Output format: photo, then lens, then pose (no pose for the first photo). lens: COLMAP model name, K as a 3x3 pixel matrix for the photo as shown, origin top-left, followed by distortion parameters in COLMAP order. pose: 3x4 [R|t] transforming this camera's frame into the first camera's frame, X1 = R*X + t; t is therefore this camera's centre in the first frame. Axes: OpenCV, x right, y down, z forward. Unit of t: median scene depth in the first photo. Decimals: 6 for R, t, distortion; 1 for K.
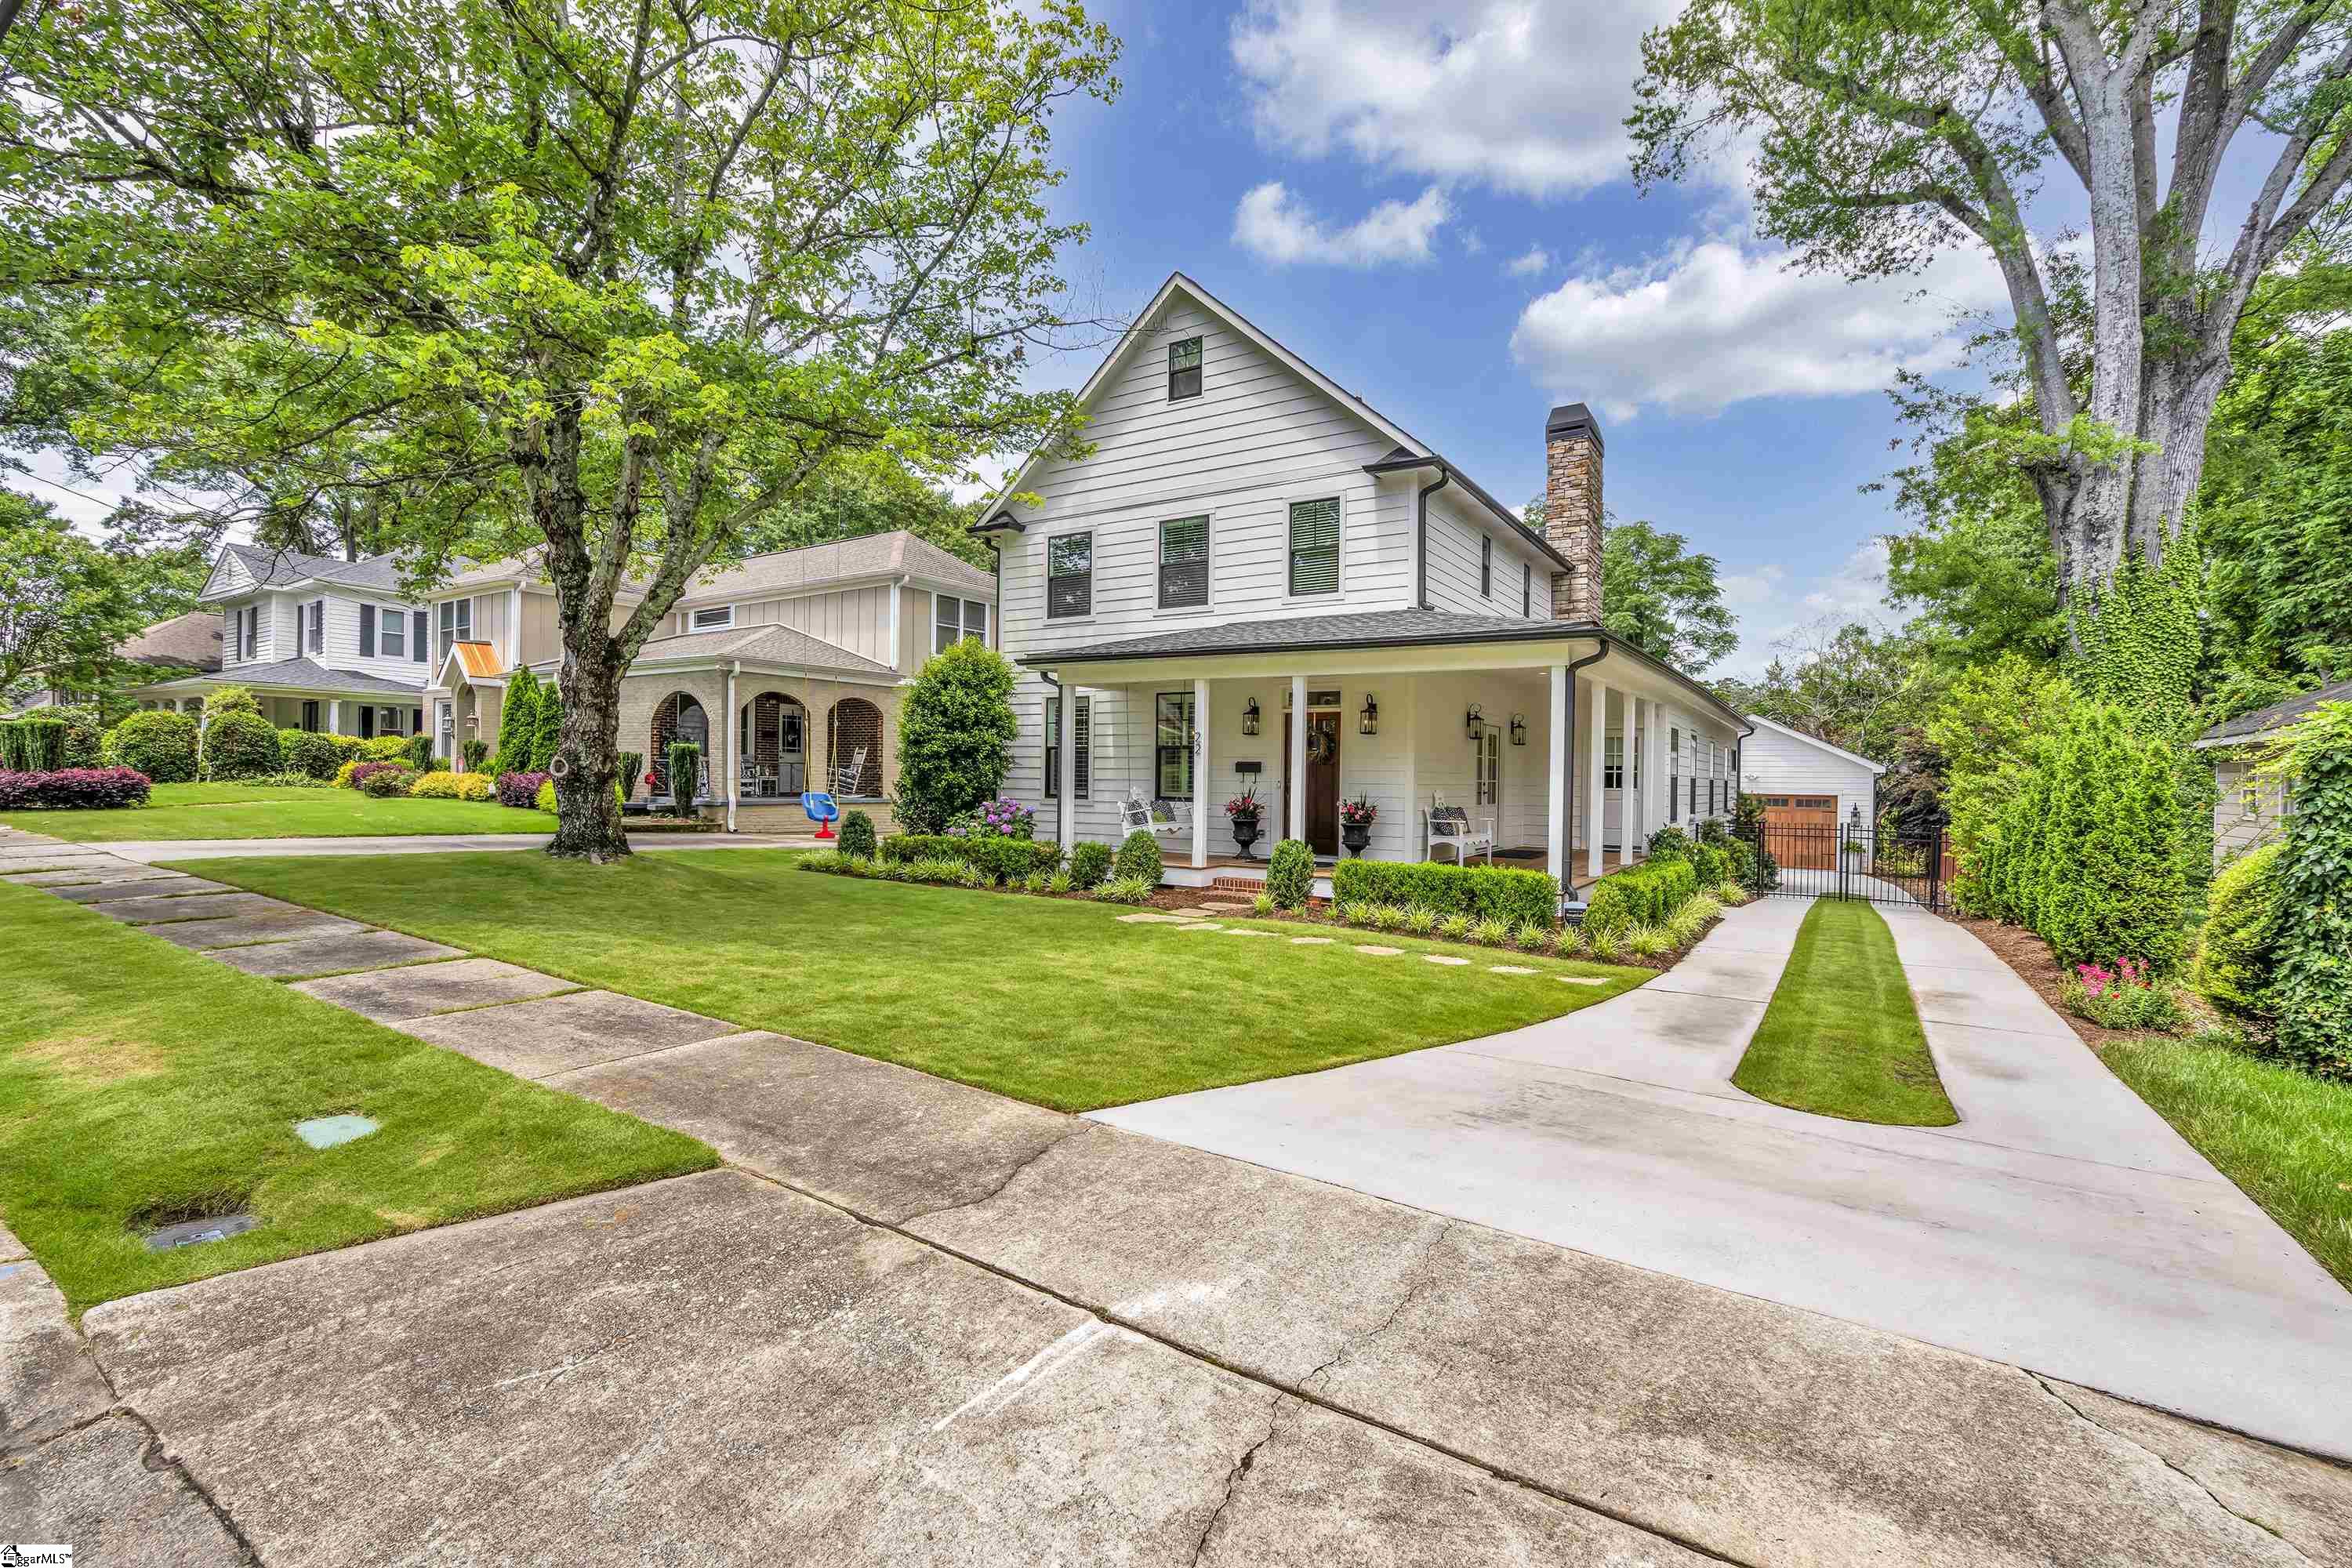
lens RADIAL K [[1061.2, 0, 1176.0], [0, 1061.2, 784.0], [0, 0, 1]] dist [0.000707, 0.000112]
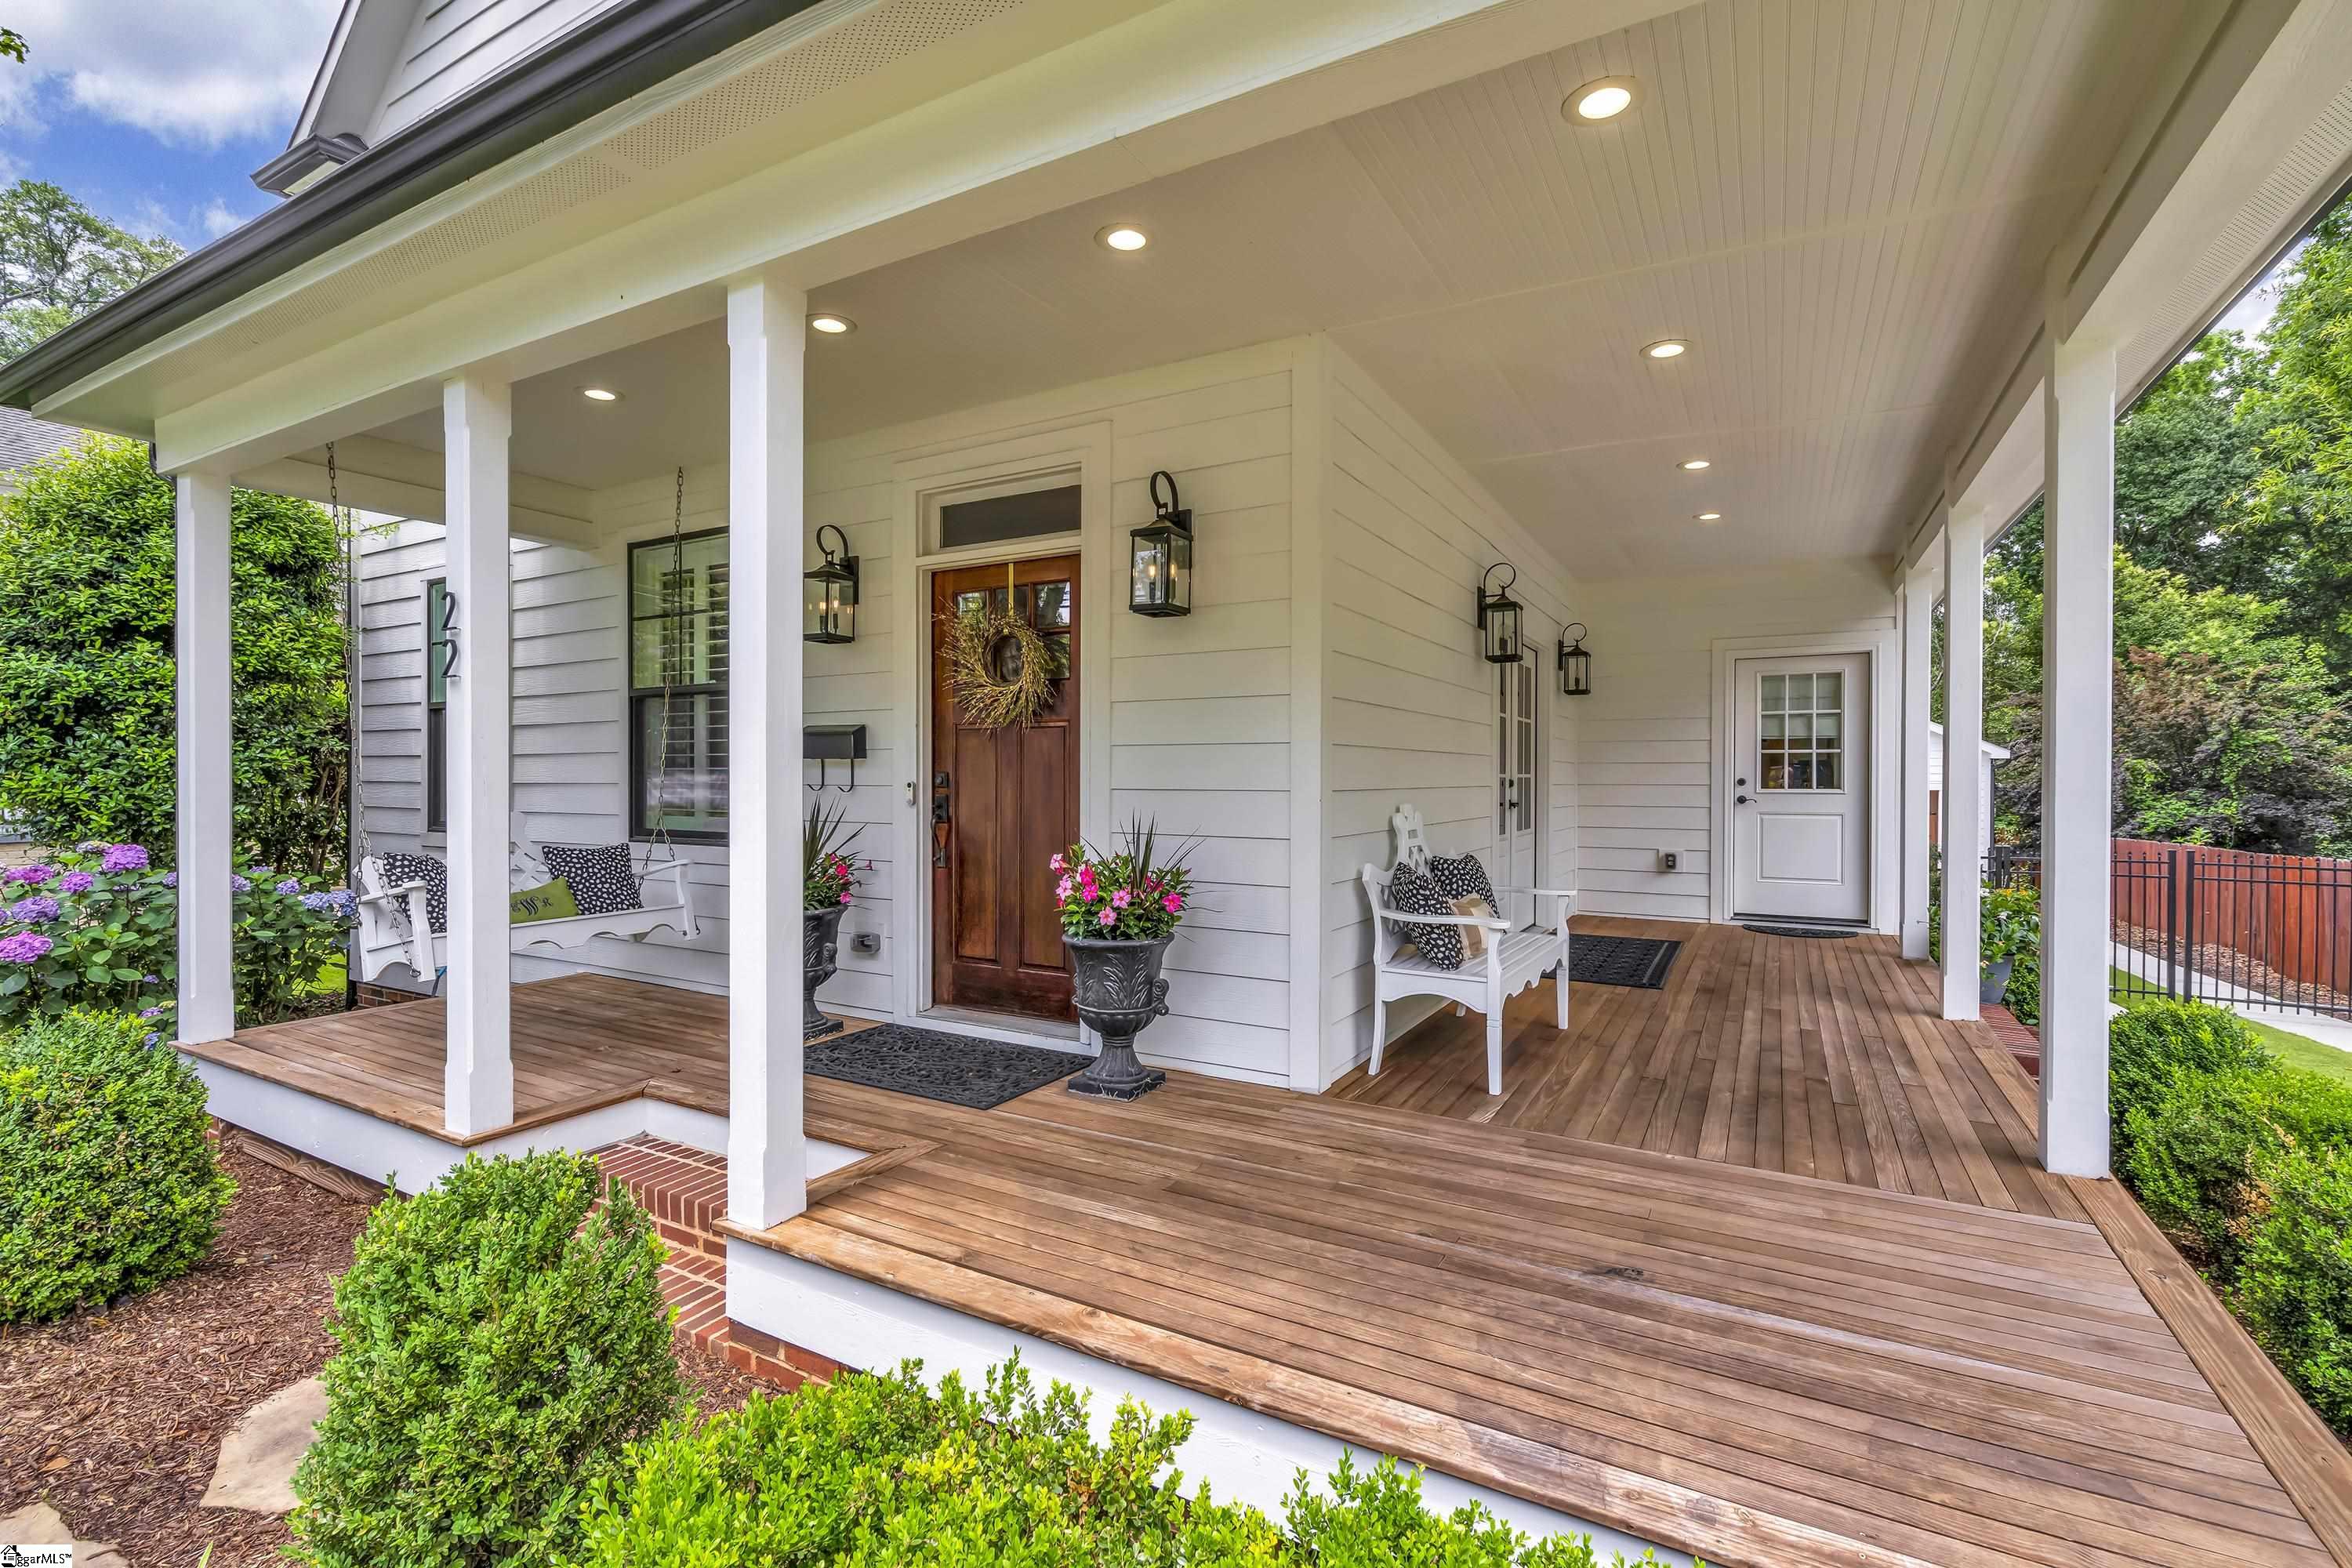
lens RADIAL K [[1053.9, 0, 1176.0], [0, 1053.9, 784.0], [0, 0, 1]] dist [-0.000669, -0.000082]
pose [[0.999015, -0.013036, 0.042408, 0.160341], [0.013084, 0.999914, -0.000853, -0.001313], [-0.042394, 0.001407, 0.999100, 0.668445]]
